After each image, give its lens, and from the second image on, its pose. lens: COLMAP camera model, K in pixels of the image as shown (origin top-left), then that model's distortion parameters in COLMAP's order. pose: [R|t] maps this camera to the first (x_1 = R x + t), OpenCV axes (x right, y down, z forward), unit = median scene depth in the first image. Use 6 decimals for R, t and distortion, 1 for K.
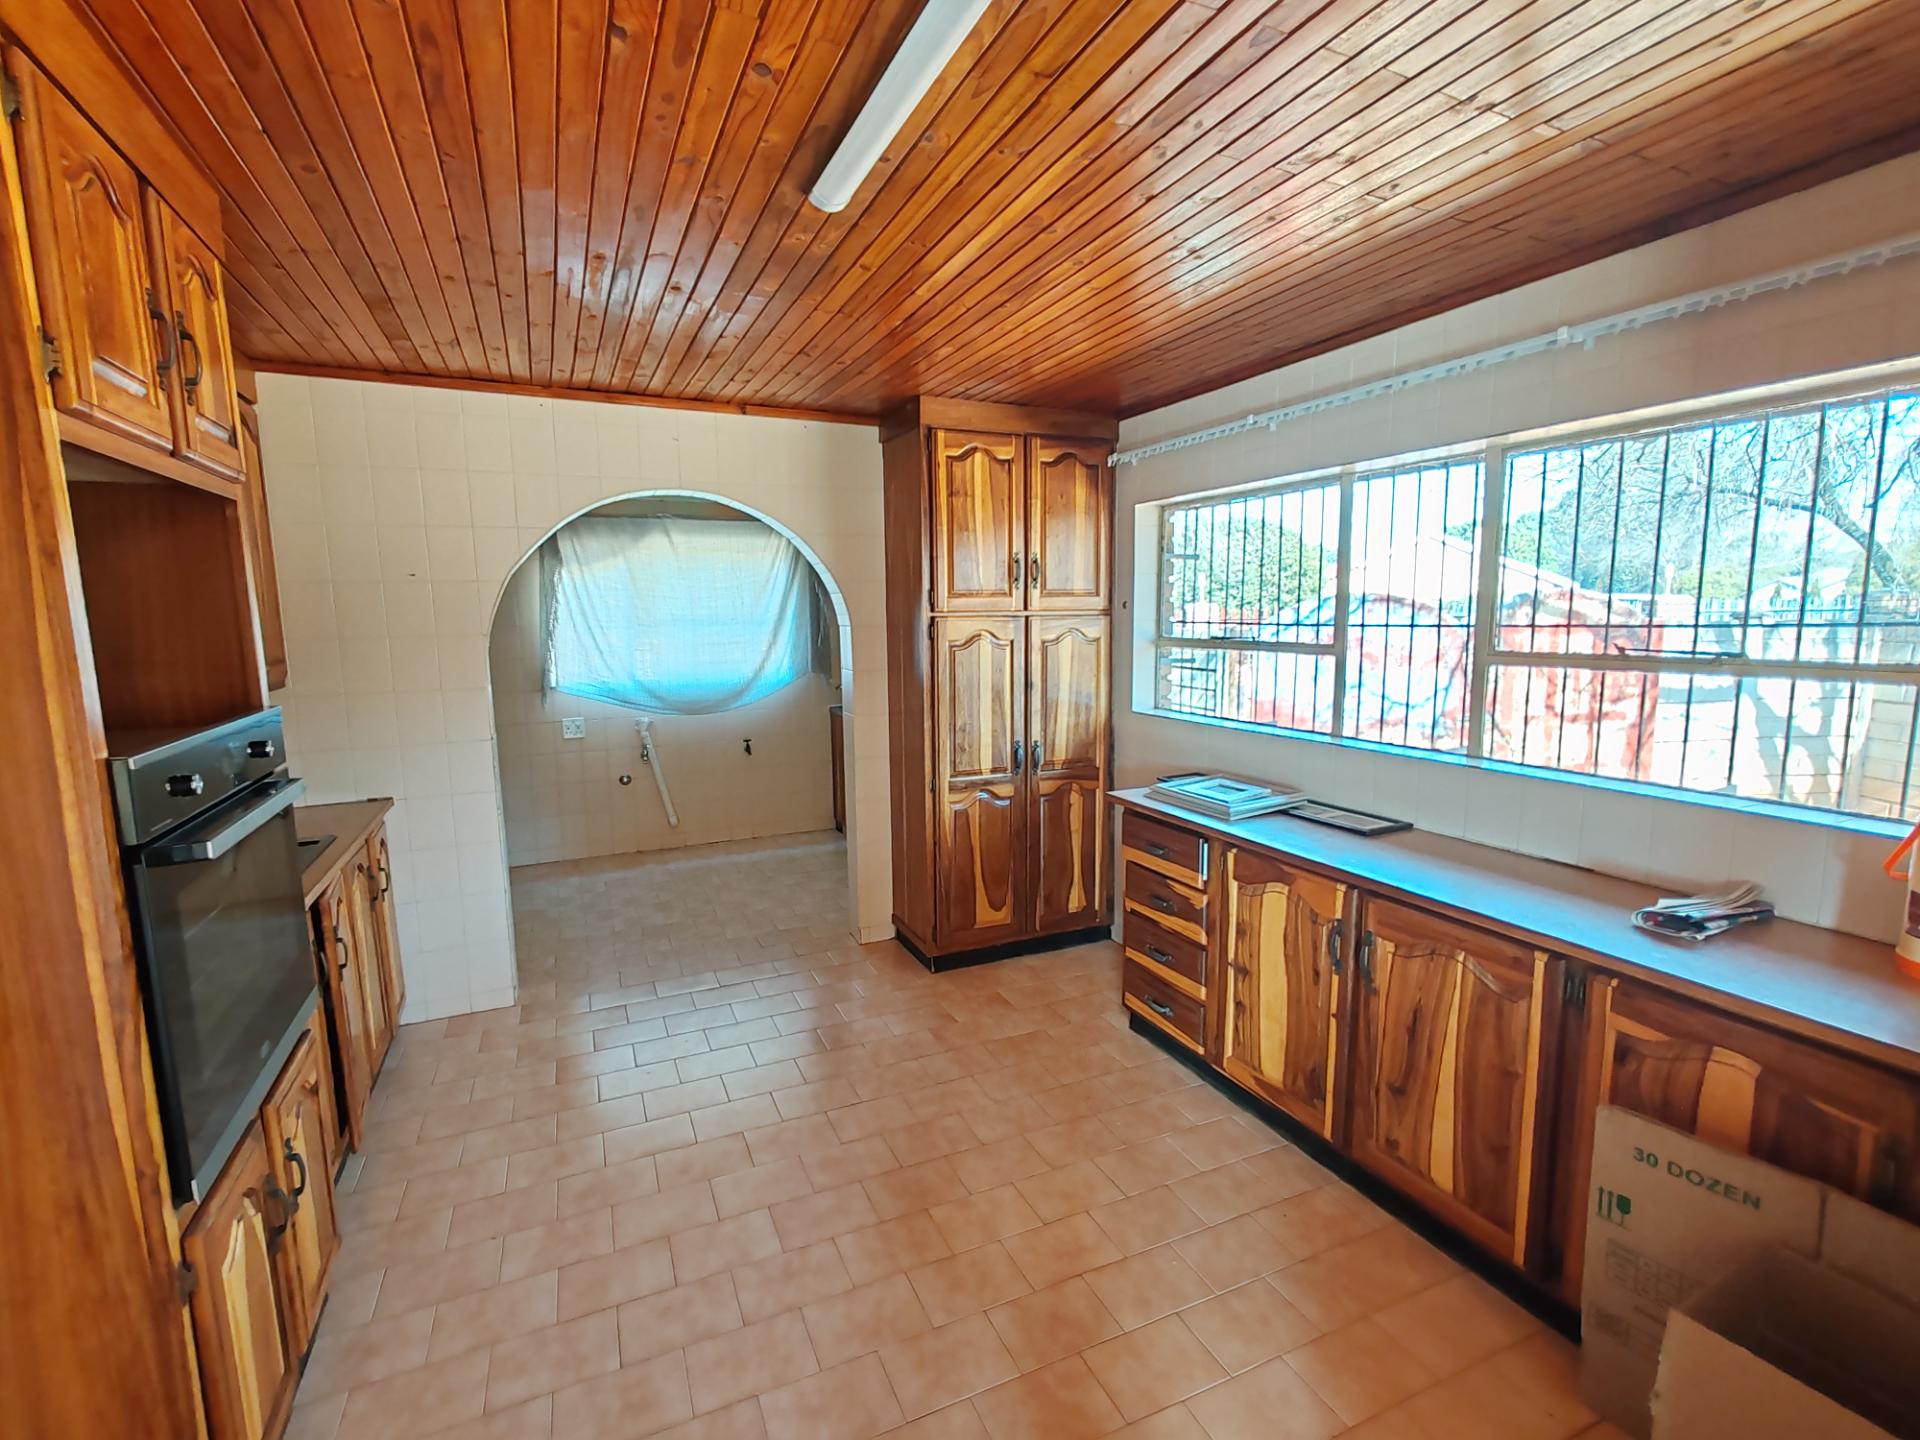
lens RADIAL K [[876.6, 0, 961.8], [0, 876.6, 720.8], [0, 0, 1]] dist [0.000100, 0.002459]
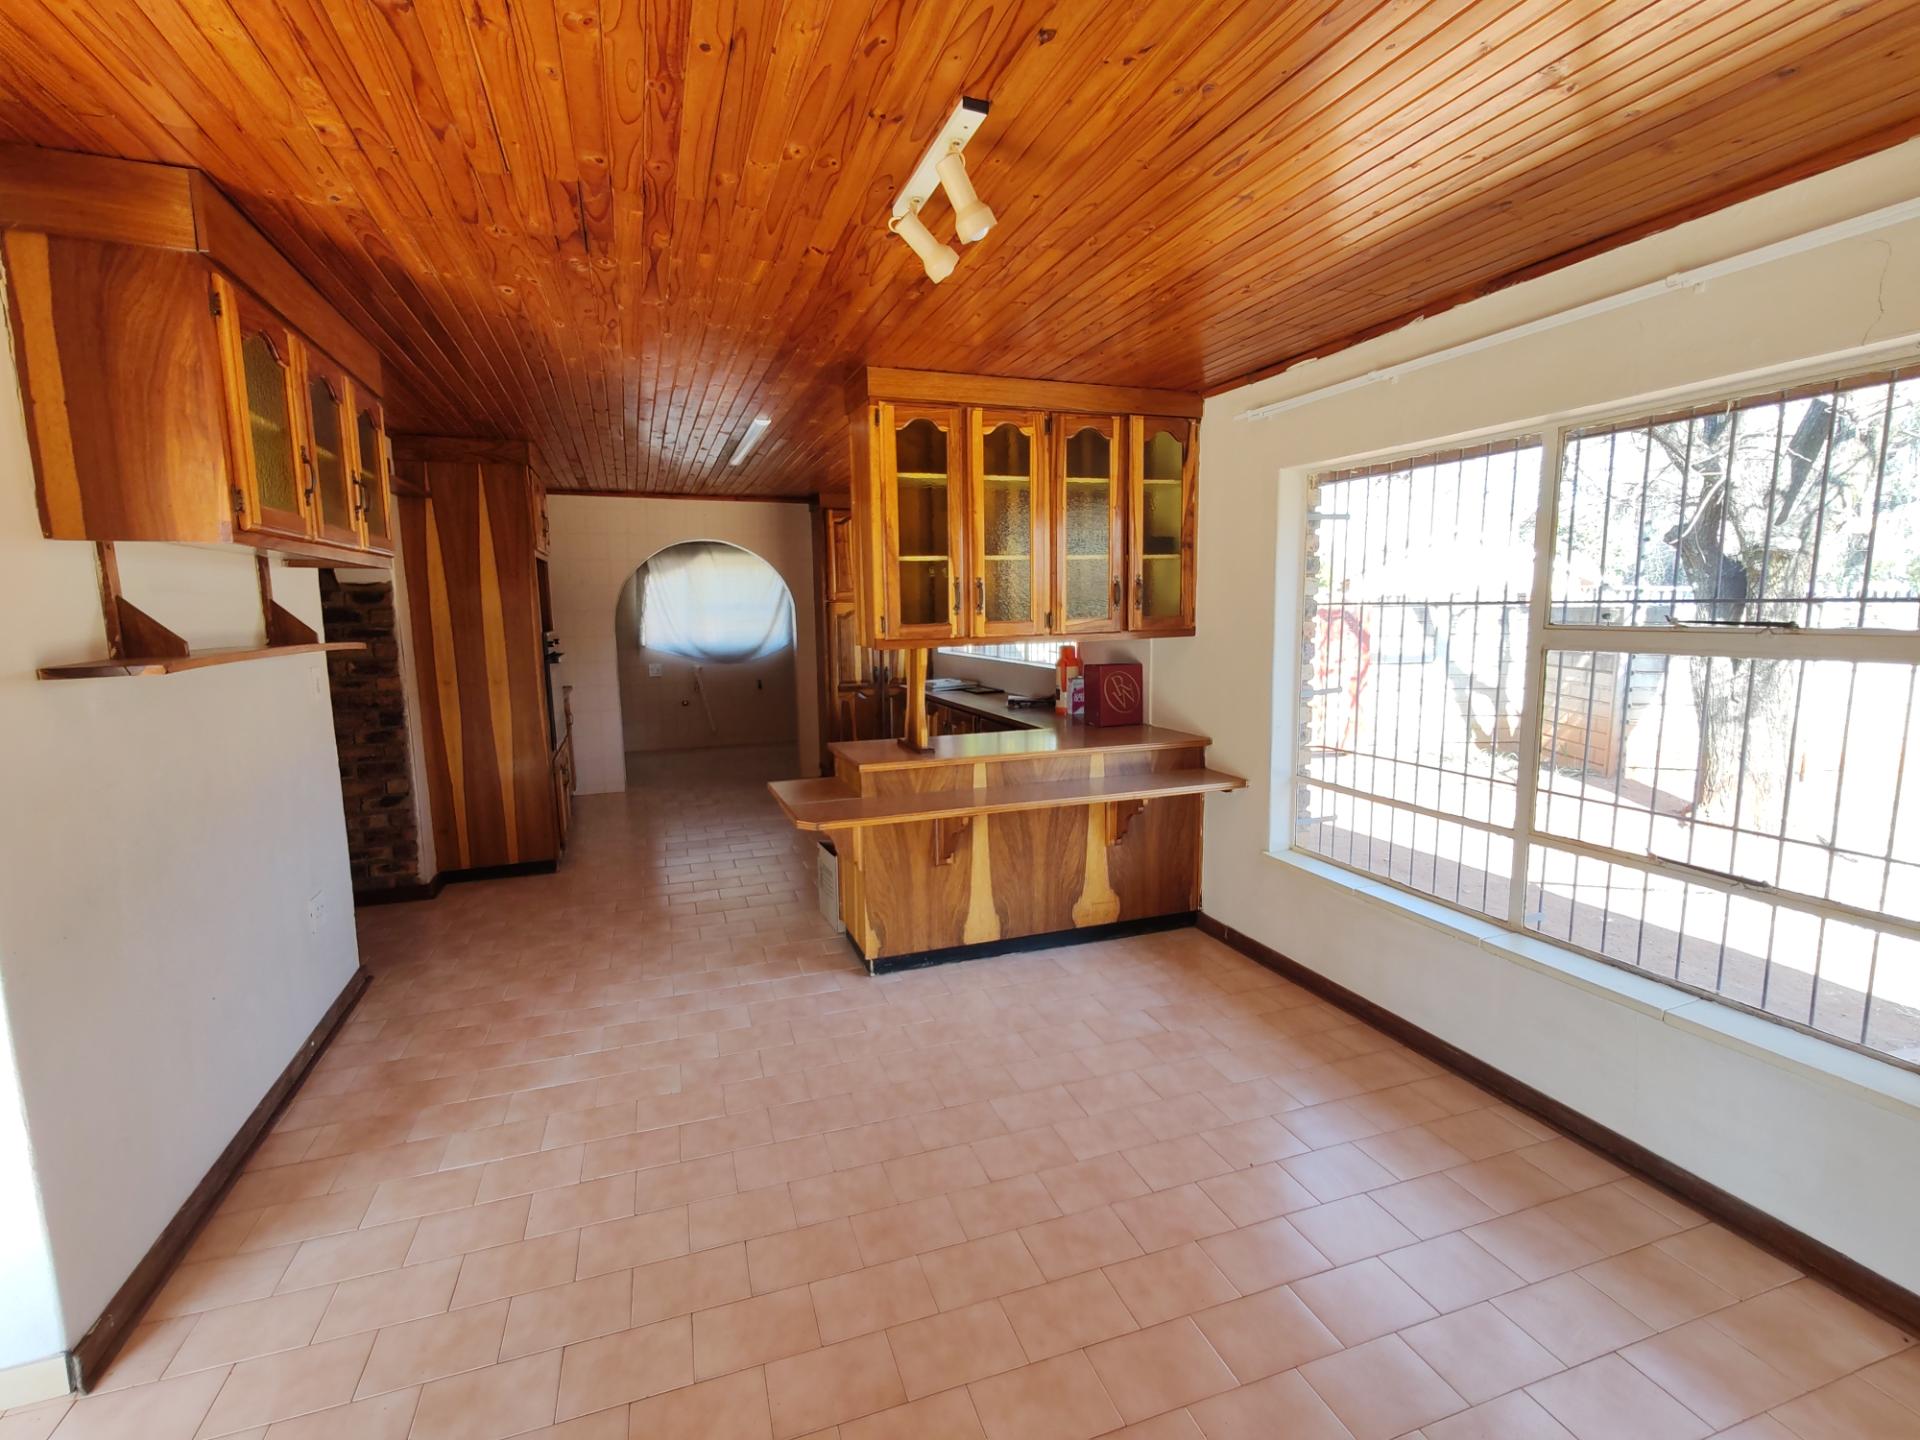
lens RADIAL K [[876.6, 0, 952.6], [0, 876.6, 725.9], [0, 0, 1]] dist [0.000100, 0.002459]
pose [[0.995365, 0.014369, -0.095095, 0.422423], [-0.013025, 0.999807, 0.014741, 0.123347], [0.095288, -0.013435, 0.995359, -0.917259]]
